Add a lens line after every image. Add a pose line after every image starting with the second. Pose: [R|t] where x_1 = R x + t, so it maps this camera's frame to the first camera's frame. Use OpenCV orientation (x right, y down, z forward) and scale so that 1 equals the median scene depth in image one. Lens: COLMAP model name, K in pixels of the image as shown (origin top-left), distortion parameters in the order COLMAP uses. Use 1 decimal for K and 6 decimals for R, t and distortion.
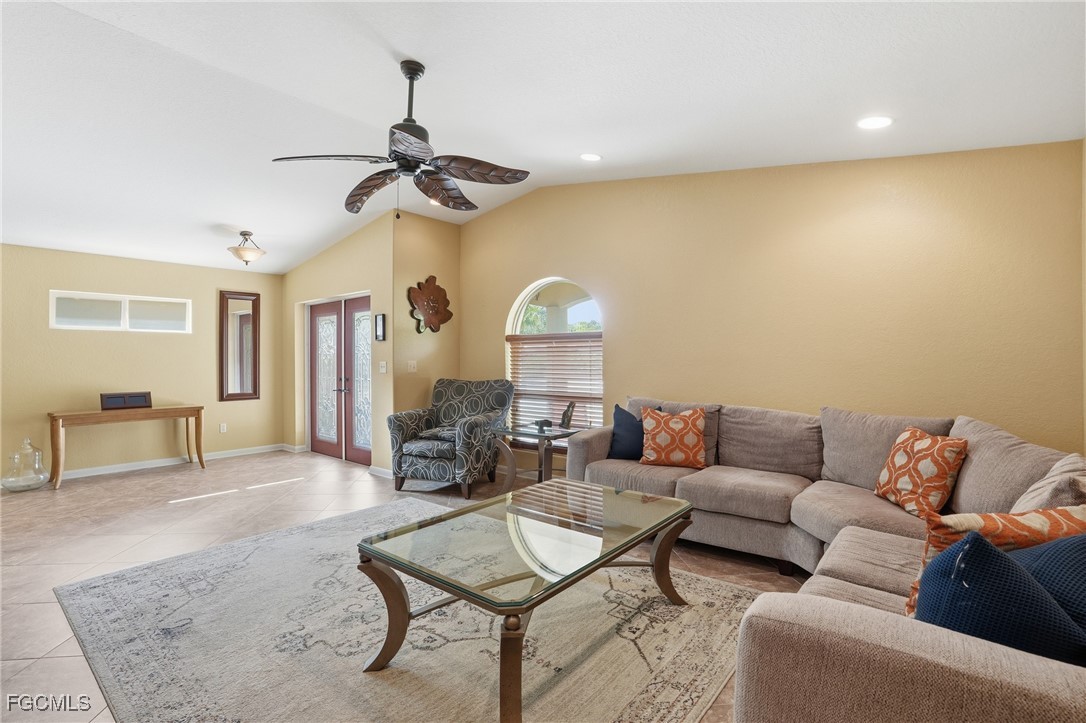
lens RADIAL K [[506.3, 0, 537.5], [0, 506.3, 353.3], [0, 0, 1]] dist [-0.070872, 0.027003]
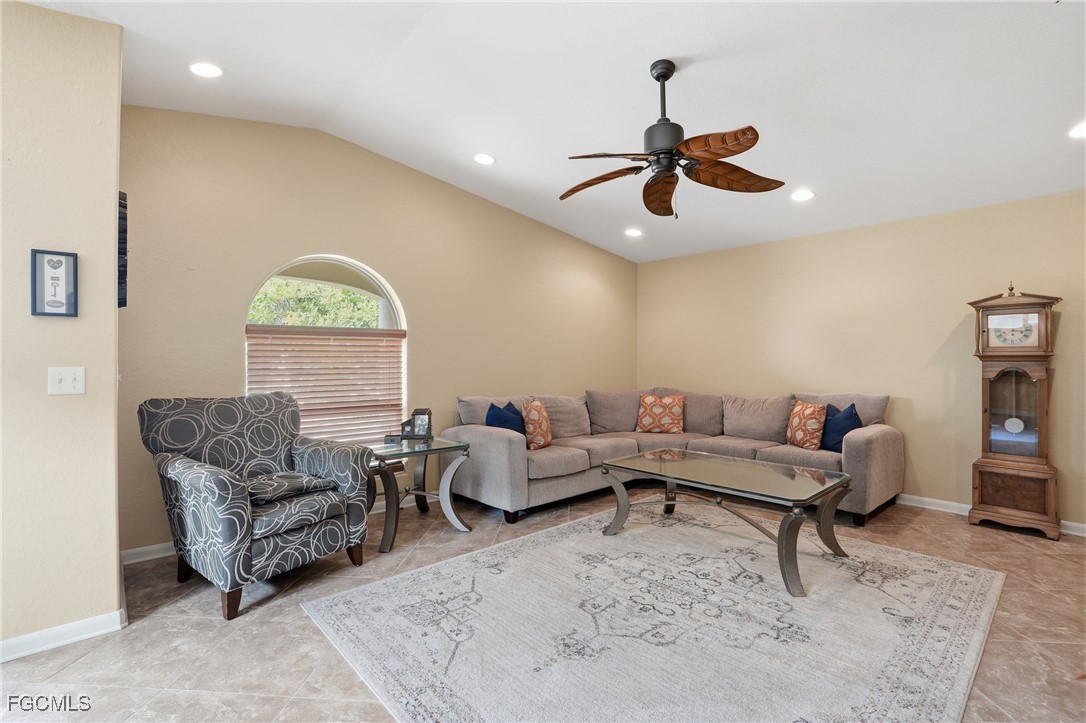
lens RADIAL K [[506.3, 0, 537.5], [0, 506.3, 353.3], [0, 0, 1]] dist [-0.070872, 0.027003]
pose [[0.150447, 0.017587, 0.988462, -0.881115], [-0.005007, 0.999842, -0.017027, 0.014889], [-0.988605, -0.002387, 0.150512, 0.755111]]
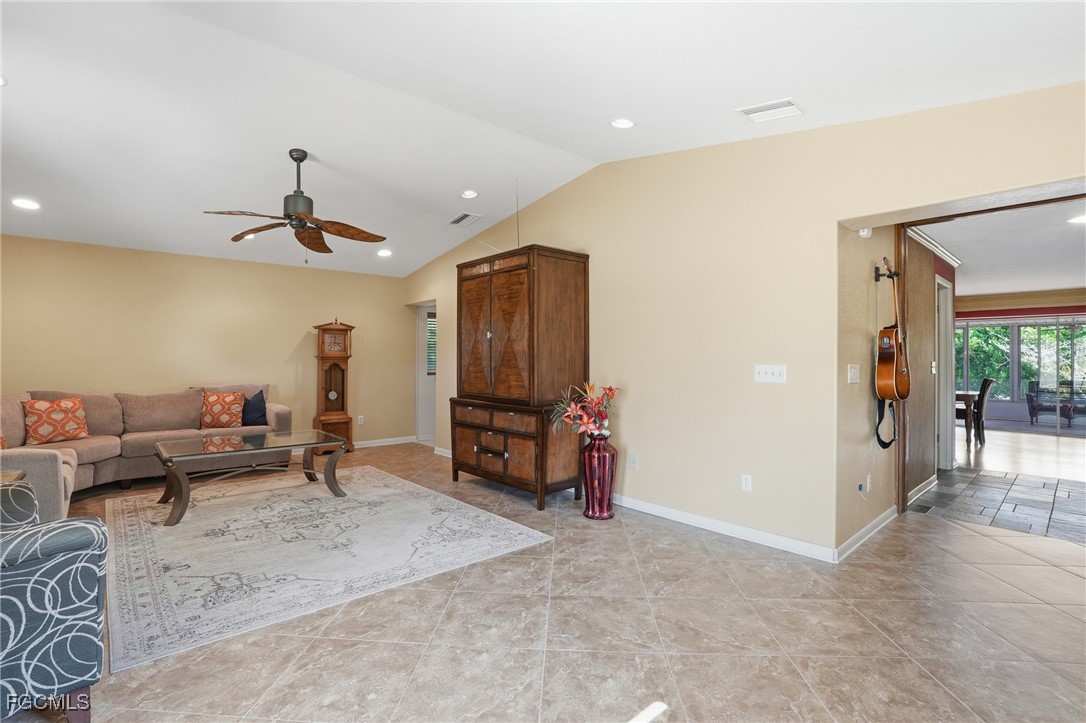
lens RADIAL K [[506.3, 0, 537.5], [0, 506.3, 353.3], [0, 0, 1]] dist [-0.070872, 0.027003]
pose [[-0.987831, 0.005670, 0.155426, -0.796421], [0.003286, 0.999873, -0.015588, 0.015781], [-0.155495, -0.014887, -0.987725, 1.578904]]
